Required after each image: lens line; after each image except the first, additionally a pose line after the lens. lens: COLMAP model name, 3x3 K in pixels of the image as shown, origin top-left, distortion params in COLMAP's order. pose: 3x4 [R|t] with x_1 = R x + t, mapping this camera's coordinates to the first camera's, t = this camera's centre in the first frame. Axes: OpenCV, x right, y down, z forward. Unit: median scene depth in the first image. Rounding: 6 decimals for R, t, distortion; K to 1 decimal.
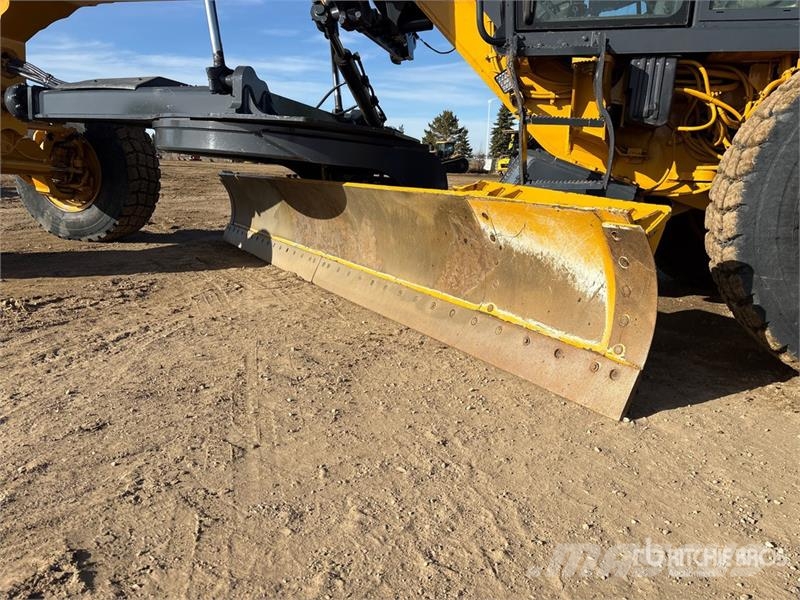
lens RADIAL K [[604.5, 0, 406.0], [0, 604.5, 304.0], [0, 0, 1]] dist [0.026235, -0.027702]
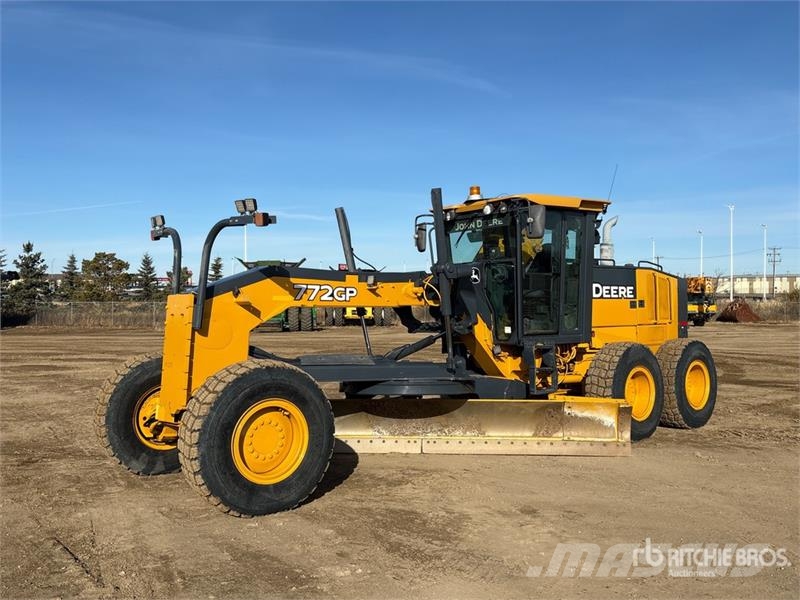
lens RADIAL K [[763.6, 0, 393.3], [0, 763.6, 303.5], [0, 0, 1]] dist [0.055585, 0.000000]
pose [[0.581345, -0.035735, 0.812872, -1.535297], [0.202072, 0.974077, -0.101695, -0.191946], [-0.788166, 0.223378, 0.573495, -0.282053]]
